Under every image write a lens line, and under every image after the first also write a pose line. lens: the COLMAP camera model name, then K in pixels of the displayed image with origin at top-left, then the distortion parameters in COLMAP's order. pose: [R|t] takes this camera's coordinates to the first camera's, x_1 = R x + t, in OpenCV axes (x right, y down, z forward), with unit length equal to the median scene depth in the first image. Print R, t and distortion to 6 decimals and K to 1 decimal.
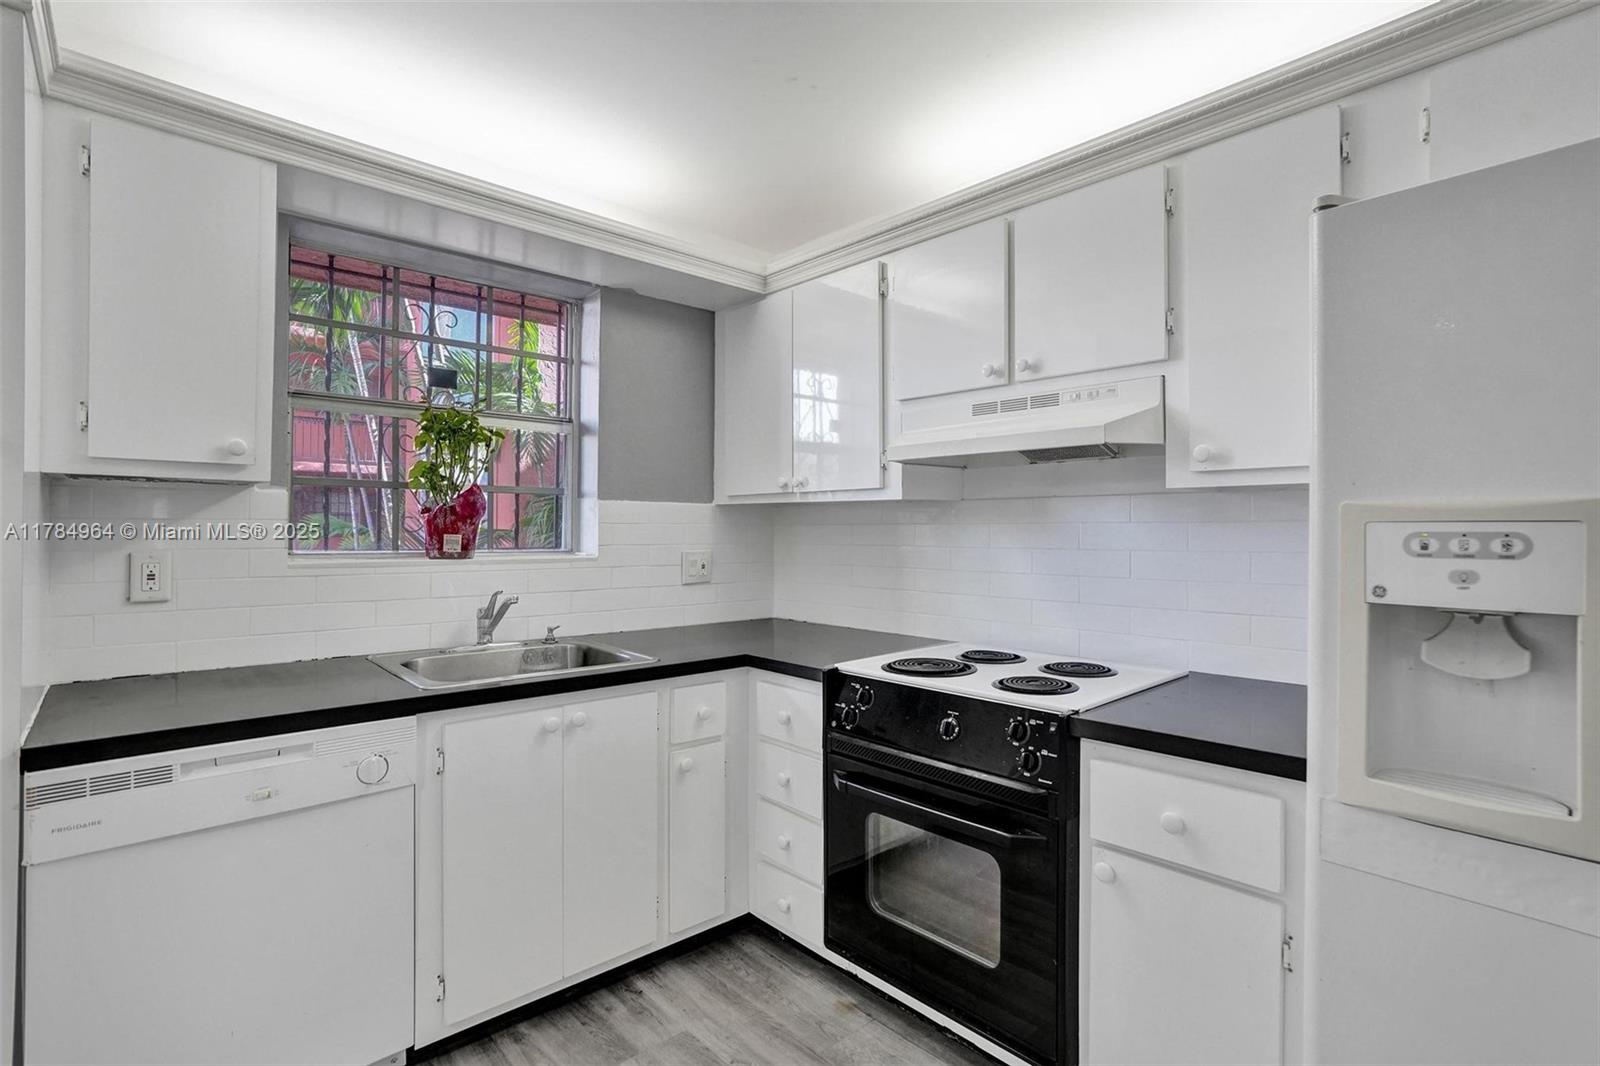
lens RADIAL K [[769.8, 0, 804.0], [0, 769.8, 535.5], [0, 0, 1]] dist [-0.051055, 0.027472]
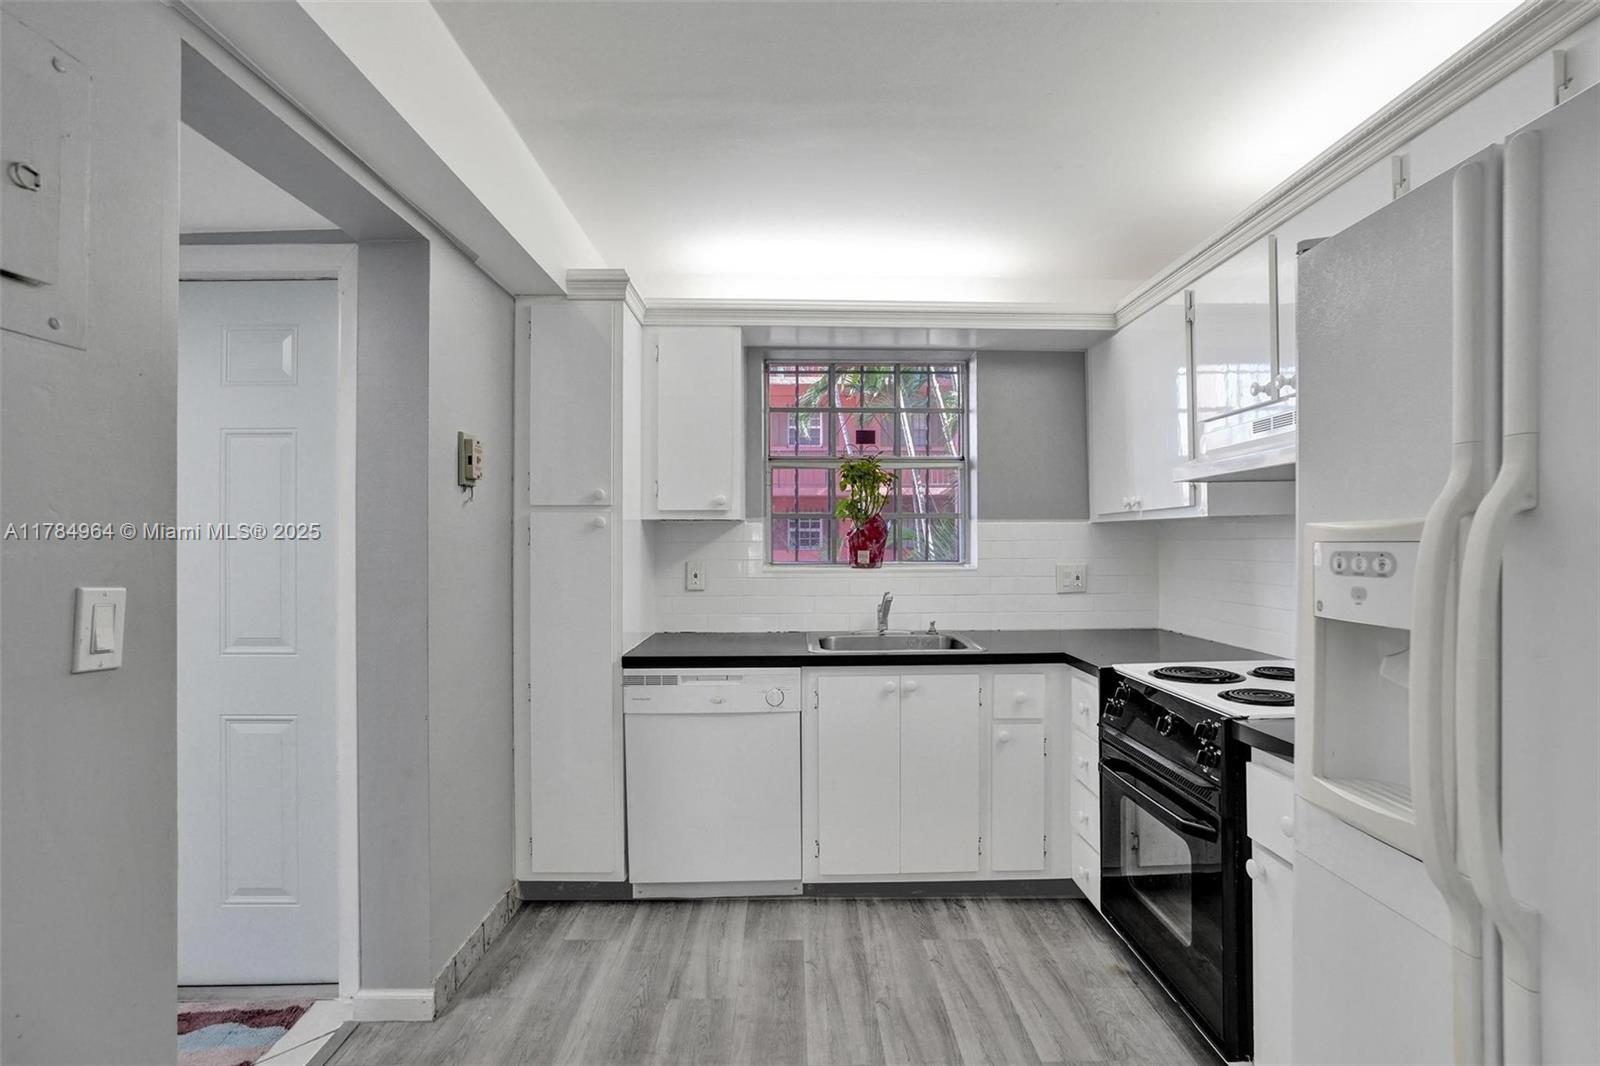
lens RADIAL K [[778.5, 0, 799.4], [0, 778.5, 543.1], [0, 0, 1]] dist [-0.051978, 0.033151]
pose [[0.744679, -0.008599, -0.667367, 0.461457], [0.004784, 0.999960, -0.007546, -0.005810], [0.667405, 0.002427, 0.744691, -0.161906]]
